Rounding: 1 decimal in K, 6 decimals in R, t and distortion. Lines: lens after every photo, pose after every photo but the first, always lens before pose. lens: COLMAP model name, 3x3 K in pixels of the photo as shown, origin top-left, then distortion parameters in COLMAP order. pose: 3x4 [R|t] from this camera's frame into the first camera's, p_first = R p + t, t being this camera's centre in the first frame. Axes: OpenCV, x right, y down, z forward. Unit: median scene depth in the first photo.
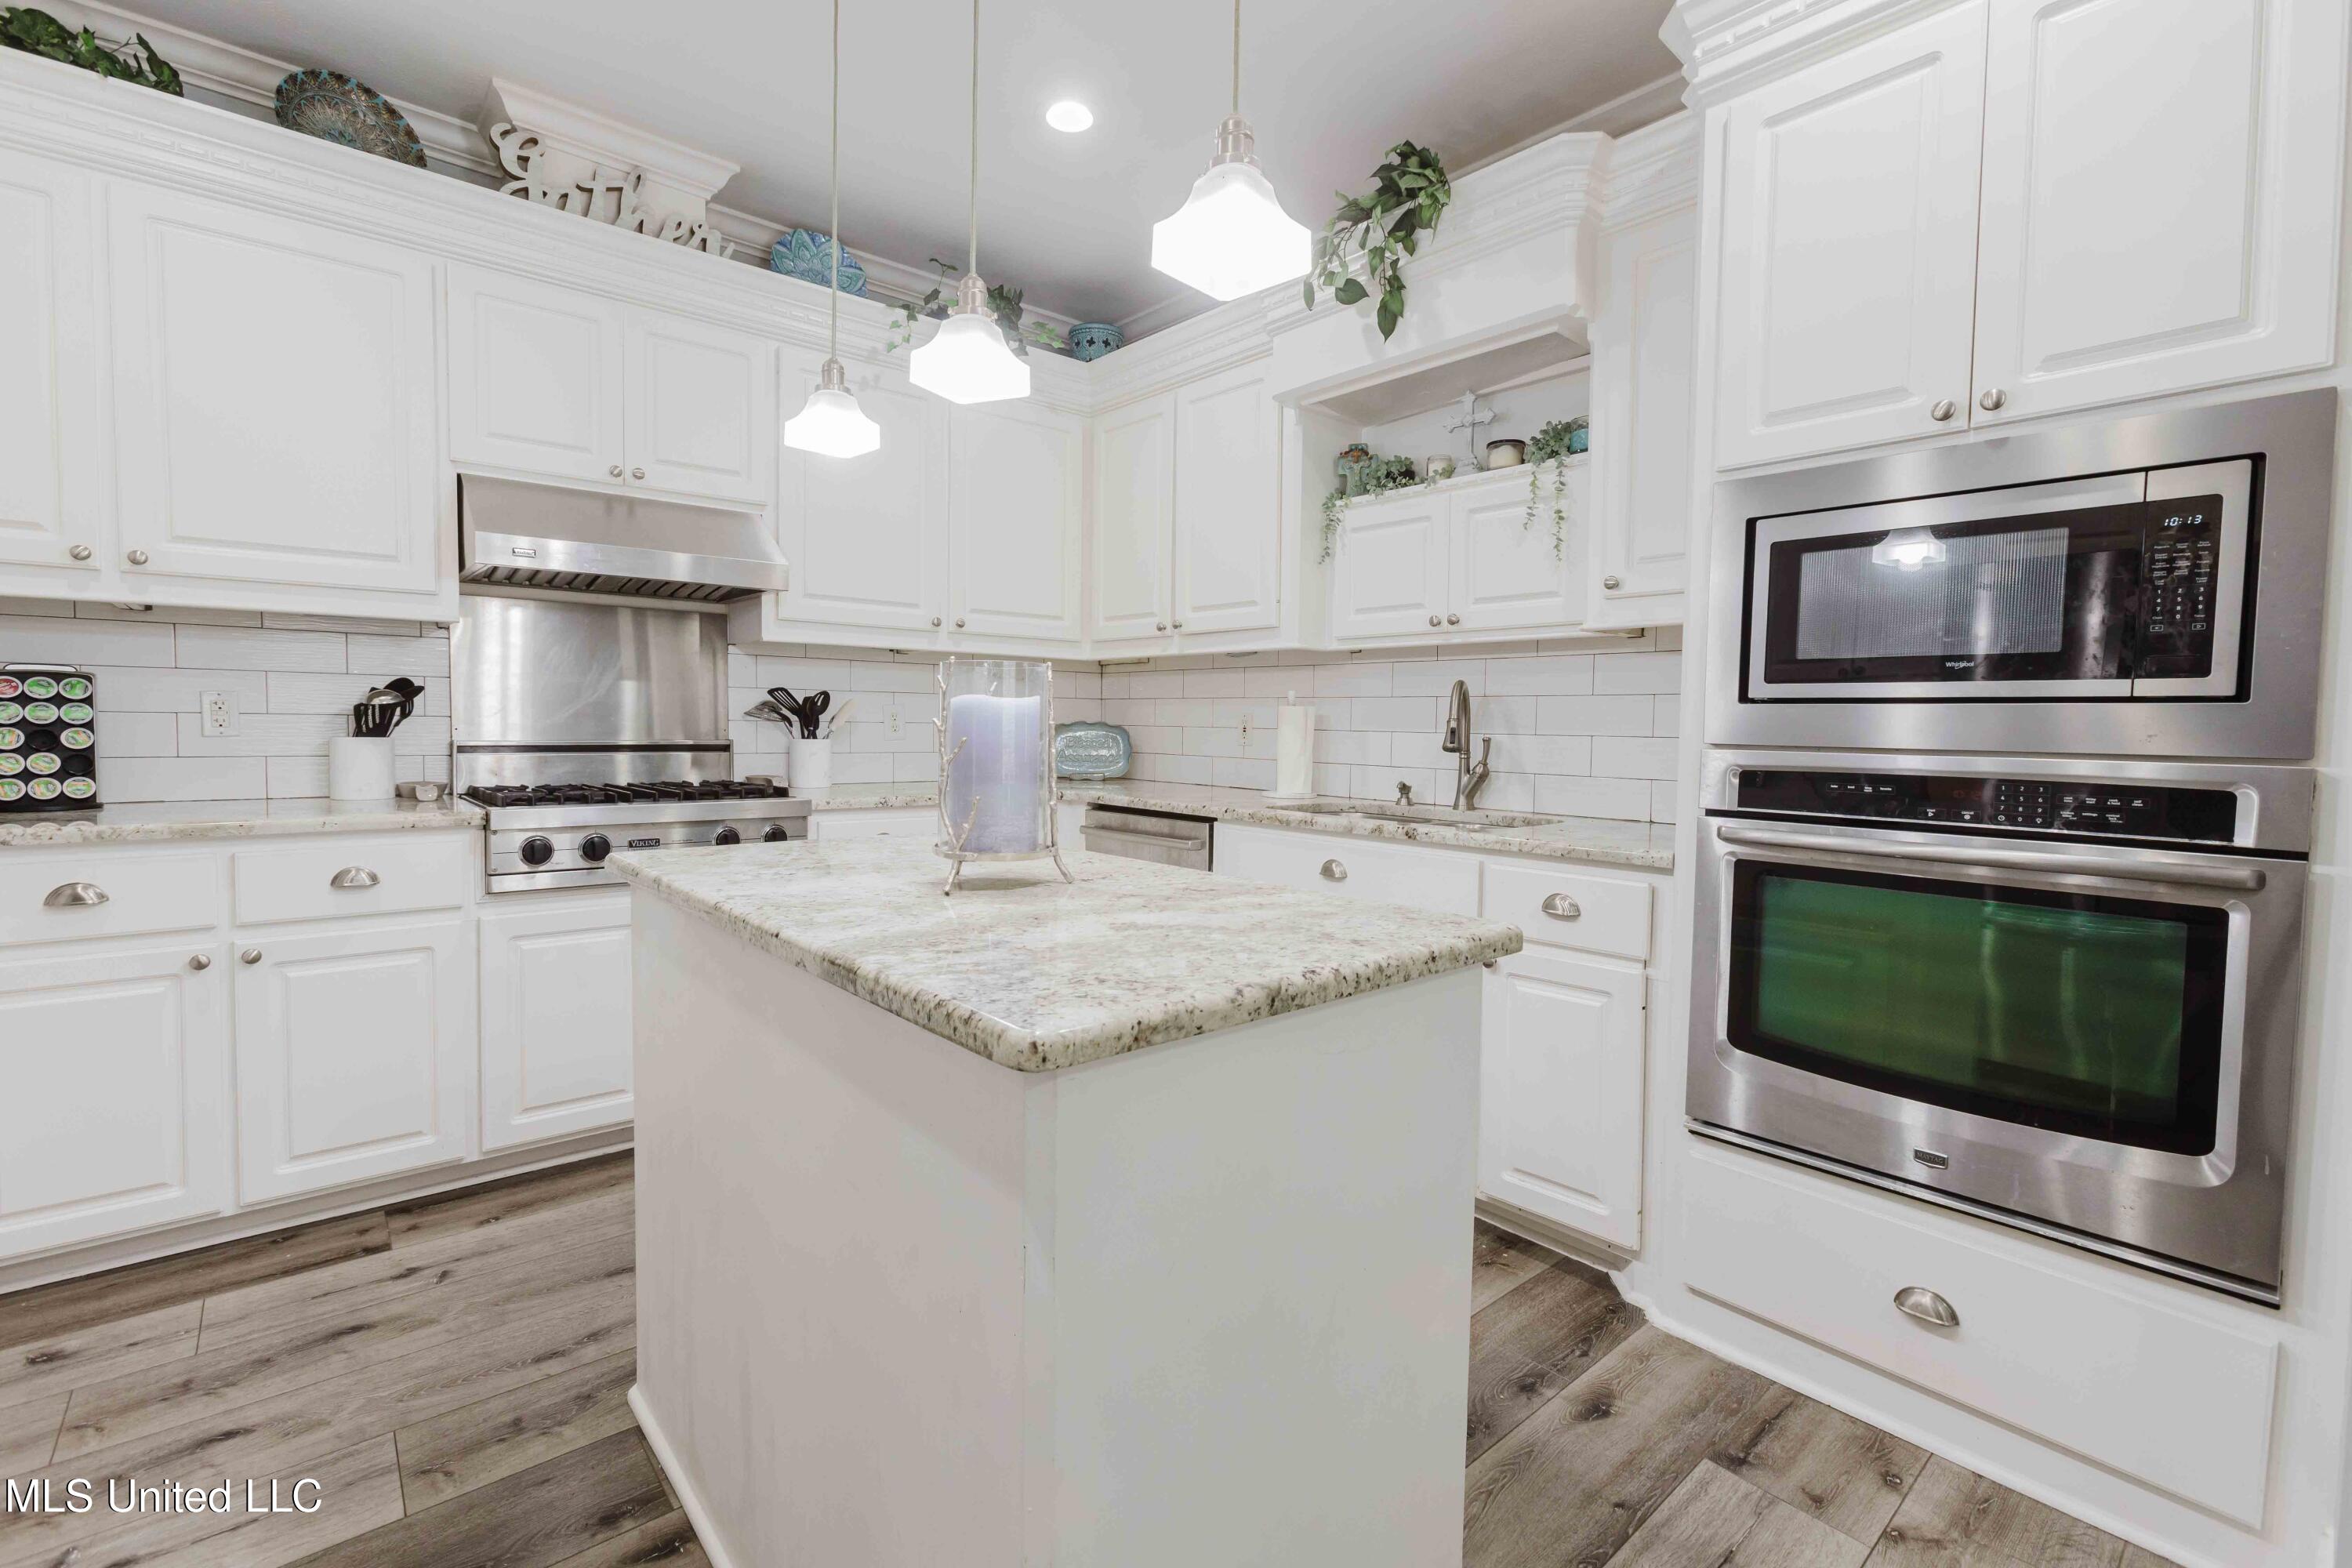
lens RADIAL K [[1034.0, 0, 1192.6], [0, 1034.0, 781.2], [0, 0, 1]] dist [-0.006674, 0.003865]
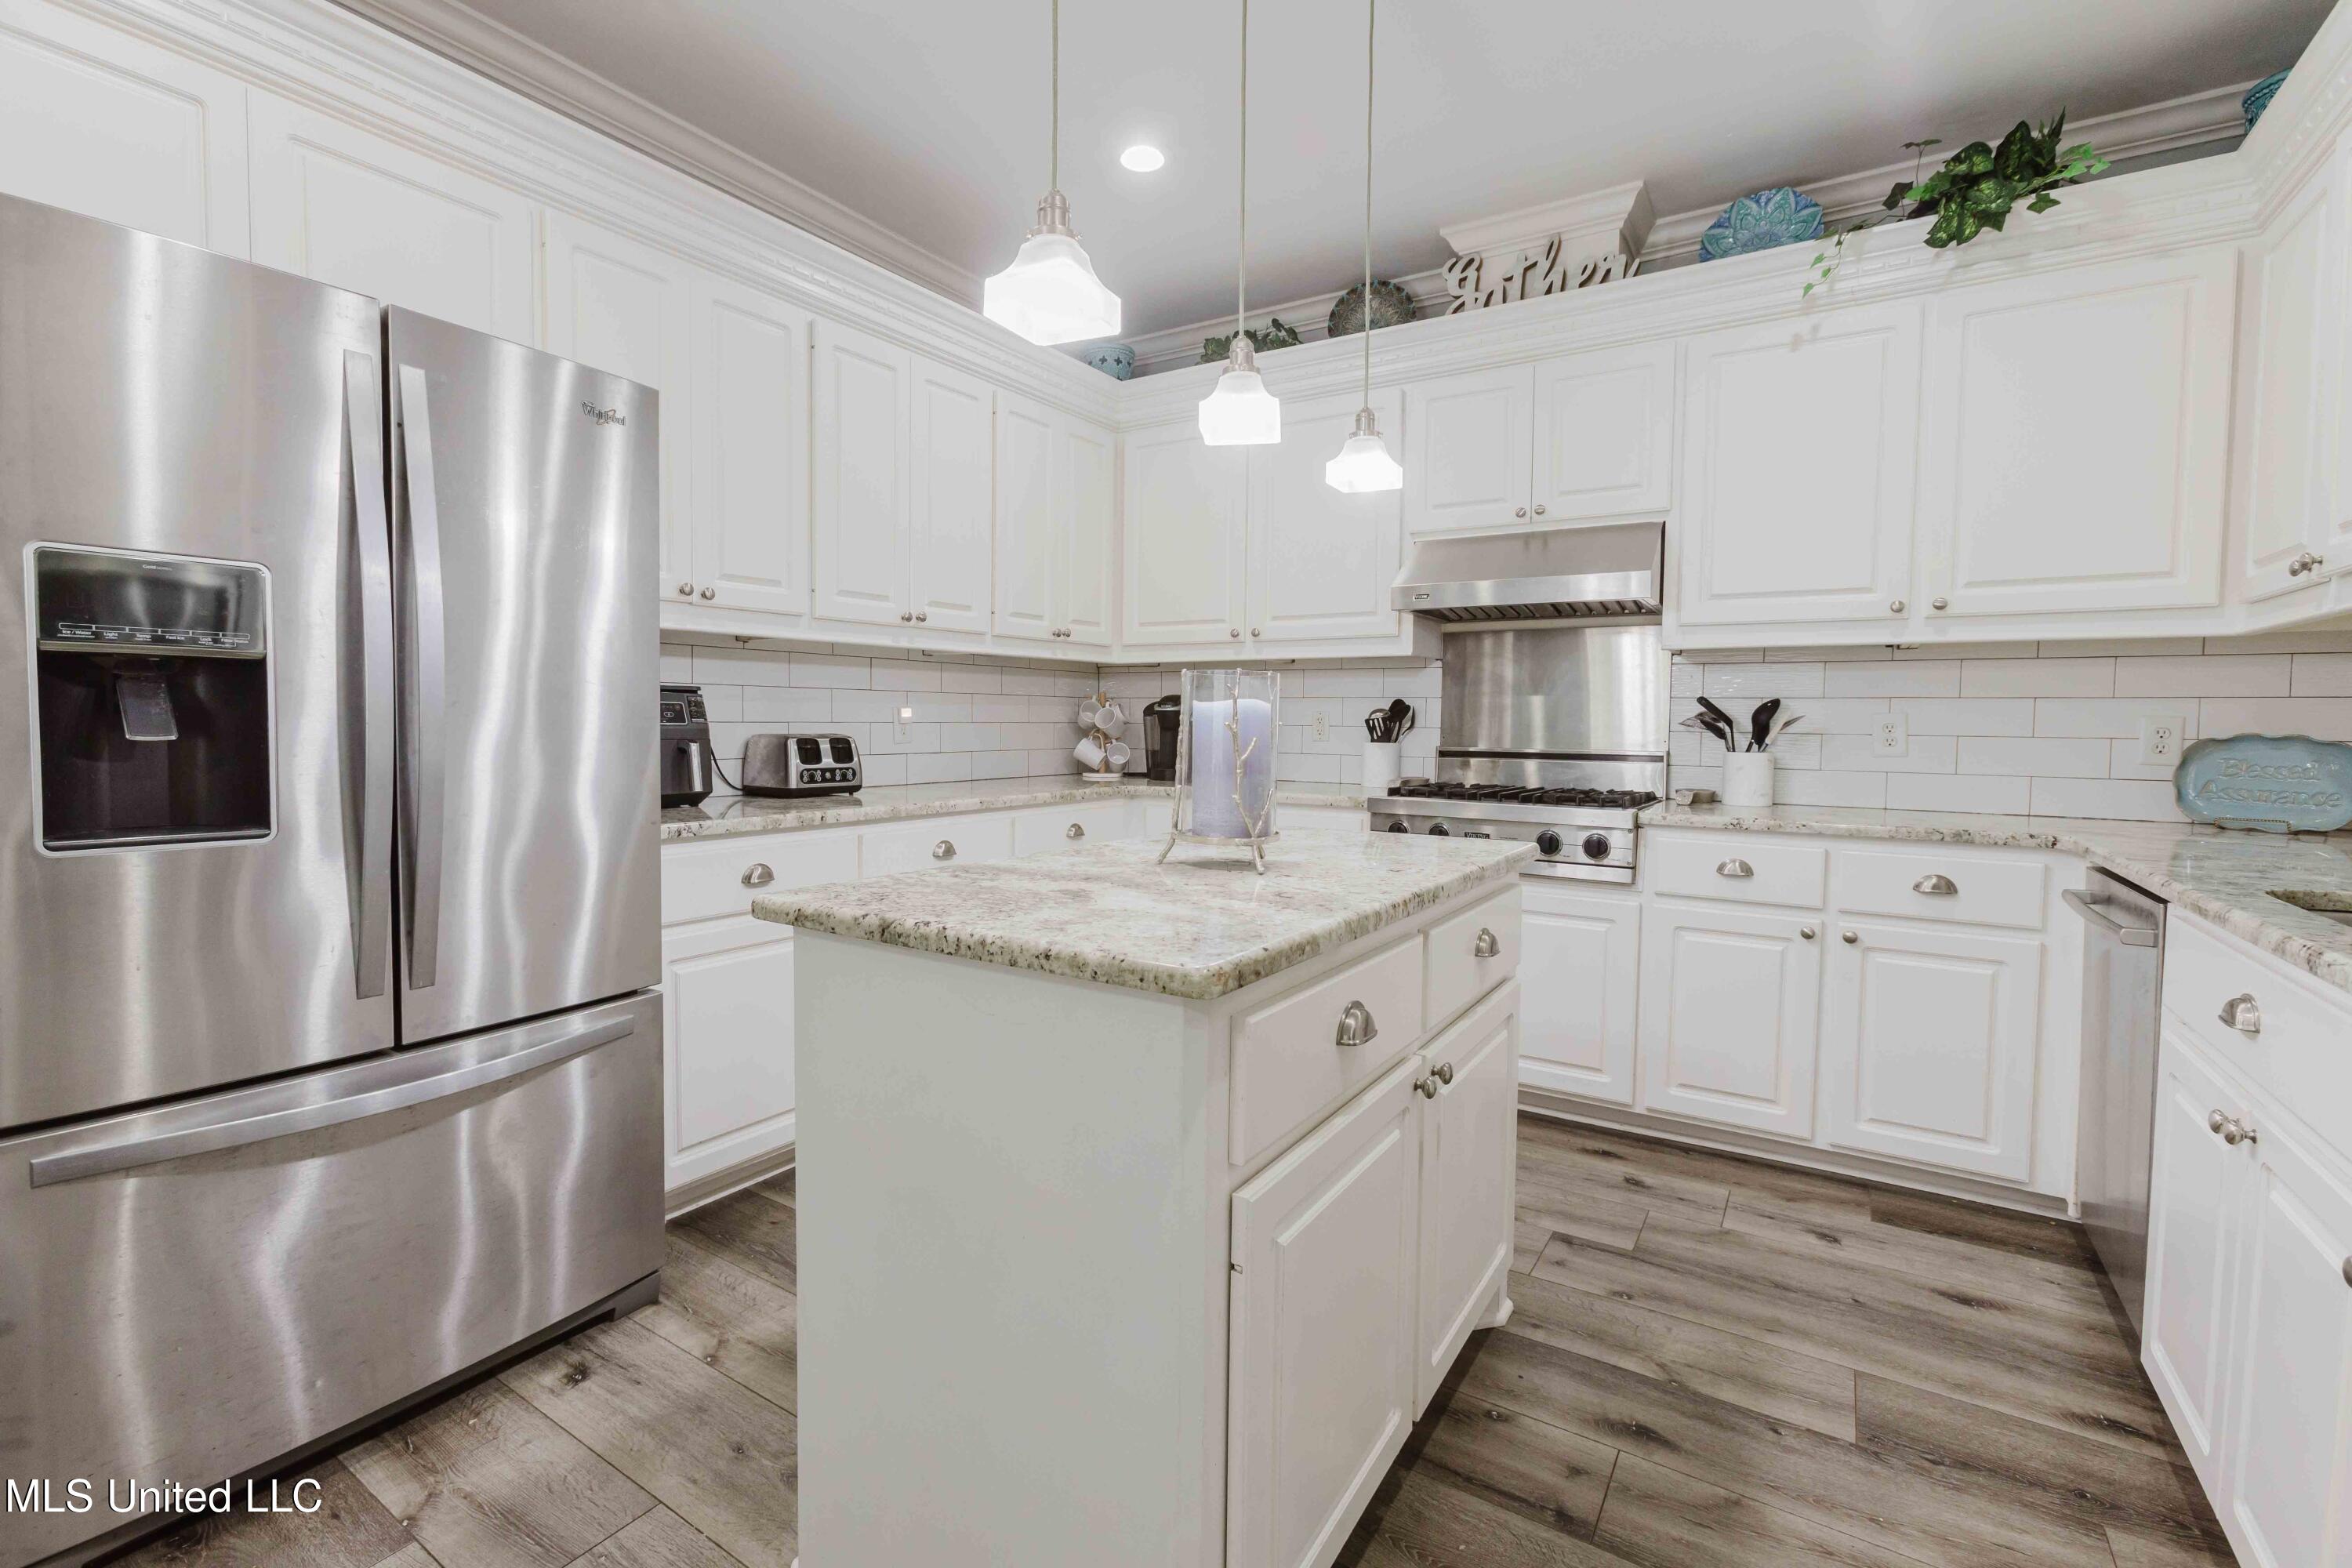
lens RADIAL K [[1034.0, 0, 1174.4], [0, 1034.0, 805.2], [0, 0, 1]] dist [-0.006674, 0.003865]
pose [[0.272529, 0.066710, -0.959832, 0.485051], [-0.063511, 0.996665, 0.051237, -0.011202], [0.960049, 0.046996, 0.275857, 0.342376]]
